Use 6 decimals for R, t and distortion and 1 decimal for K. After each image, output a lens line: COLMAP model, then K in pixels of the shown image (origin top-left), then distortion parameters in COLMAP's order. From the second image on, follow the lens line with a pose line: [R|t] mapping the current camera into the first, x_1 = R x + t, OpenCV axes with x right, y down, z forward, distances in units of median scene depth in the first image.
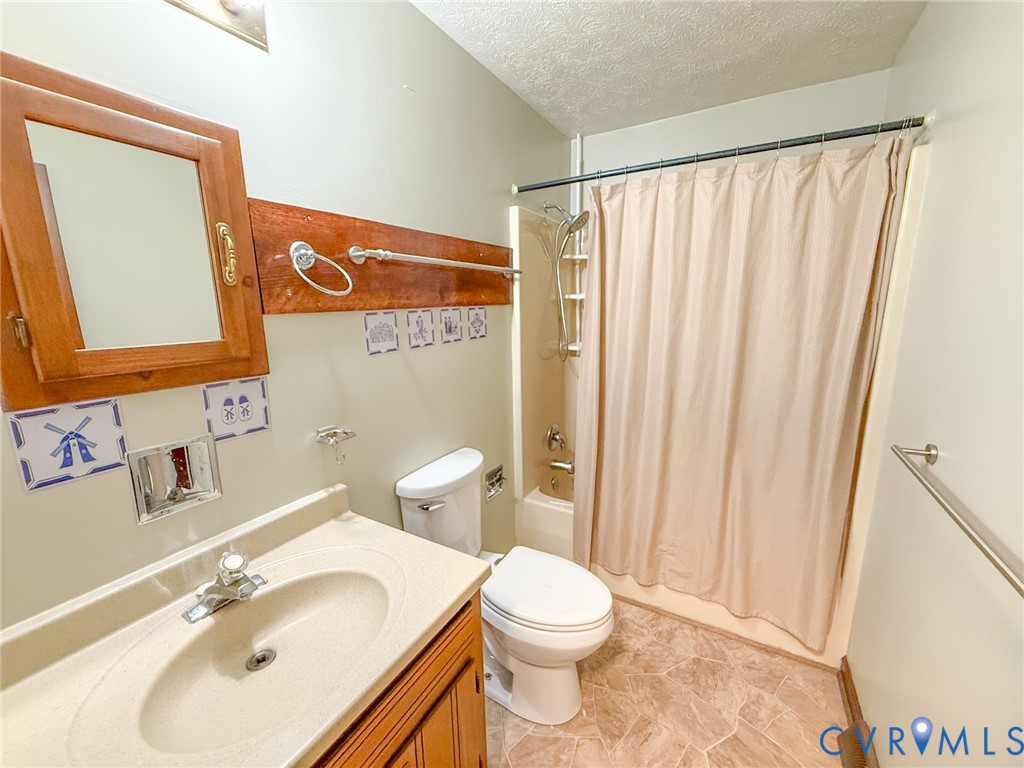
lens RADIAL K [[411.6, 0, 512.0], [0, 411.6, 384.0], [0, 0, 1]] dist [-0.002186, -0.000283]
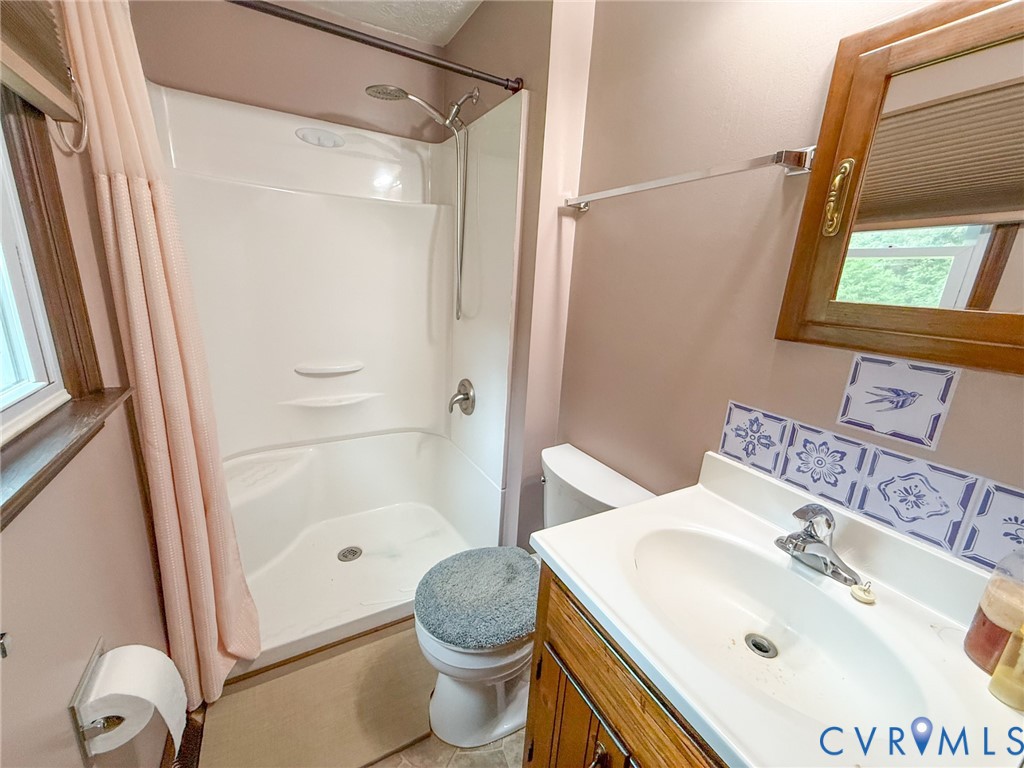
lens RADIAL K [[411.6, 0, 512.0], [0, 411.6, 384.0], [0, 0, 1]] dist [-0.002186, -0.000283]
pose [[-0.502915, 0.229659, -0.833267, 0.277988], [-0.160494, 0.922476, 0.351112, -0.110417], [0.849305, 0.310314, -0.427068, 0.685910]]
